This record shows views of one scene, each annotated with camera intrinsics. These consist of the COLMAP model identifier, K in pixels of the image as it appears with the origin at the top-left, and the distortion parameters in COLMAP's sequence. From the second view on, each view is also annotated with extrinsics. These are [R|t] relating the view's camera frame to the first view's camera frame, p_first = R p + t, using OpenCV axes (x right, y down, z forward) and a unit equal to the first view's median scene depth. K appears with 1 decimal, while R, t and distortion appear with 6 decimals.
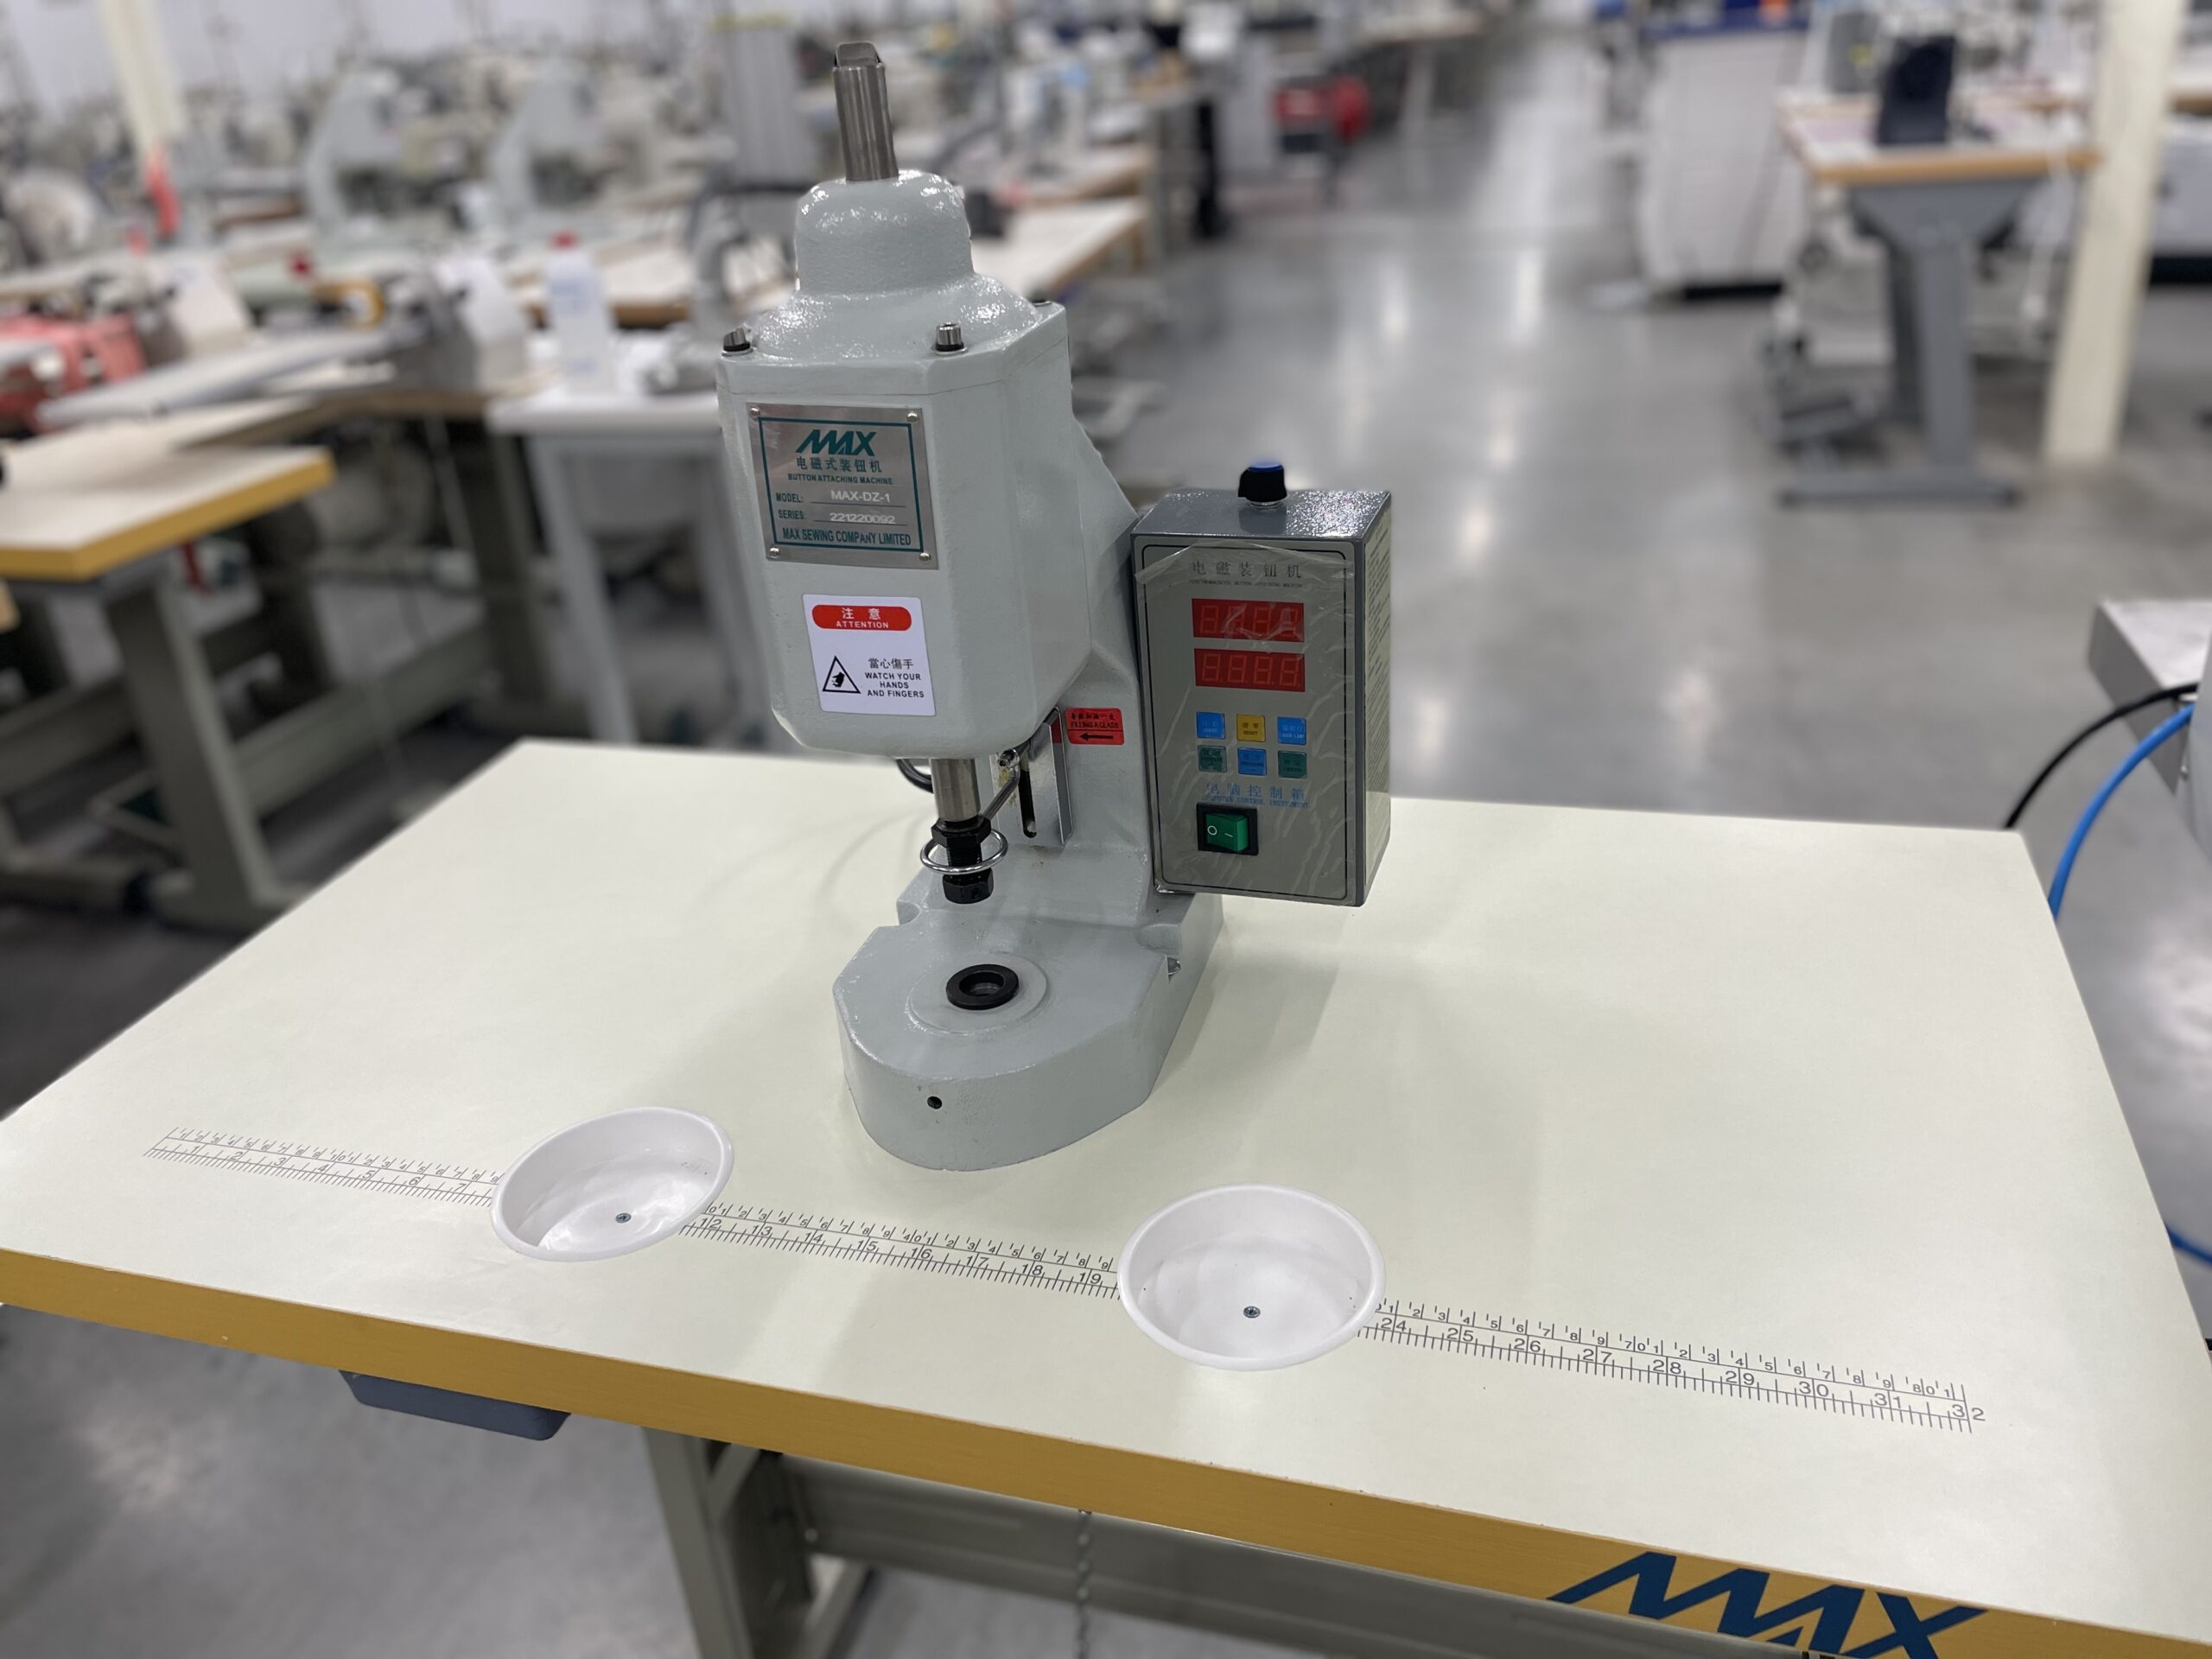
lens RADIAL K [[1681.9, 0, 1099.3], [0, 1681.9, 800.0], [0, 0, 1]] dist [0.100313, -0.140143]
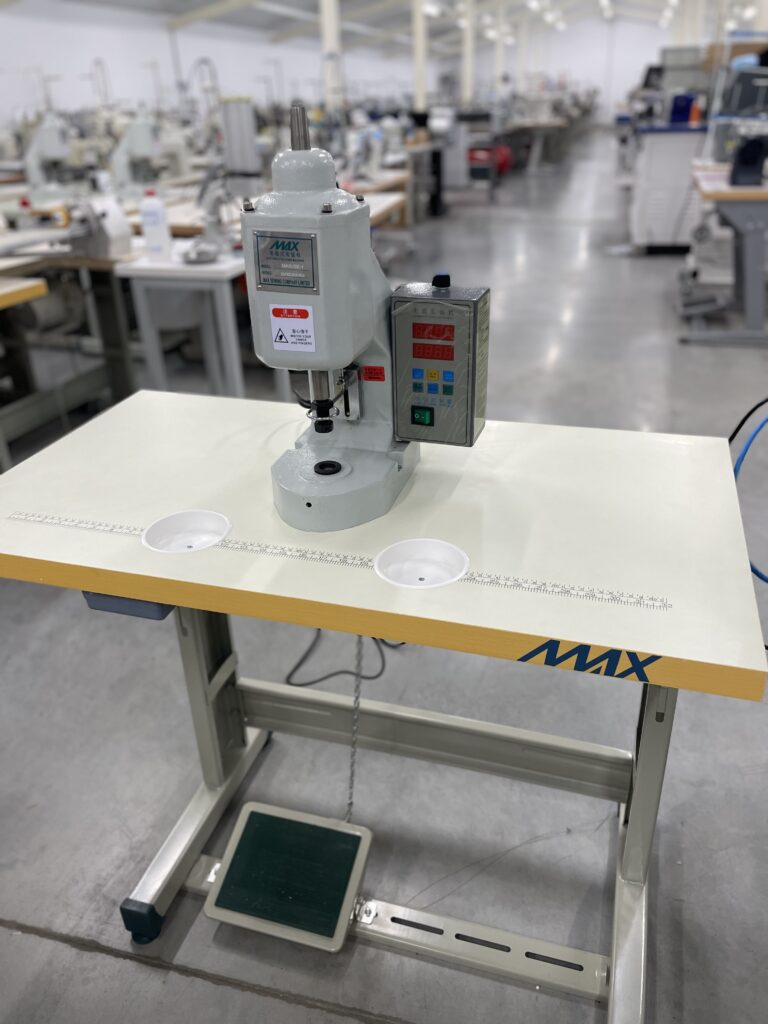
lens RADIAL K [[778.6, 0, 390.4], [0, 778.6, 505.8], [0, 0, 1]] dist [0.100313, -0.140143]
pose [[0.998876, 0.042244, 0.021502, 0.004225], [-0.042920, 0.998564, 0.032053, 0.092757], [-0.020117, -0.032940, 0.999255, -0.169835]]
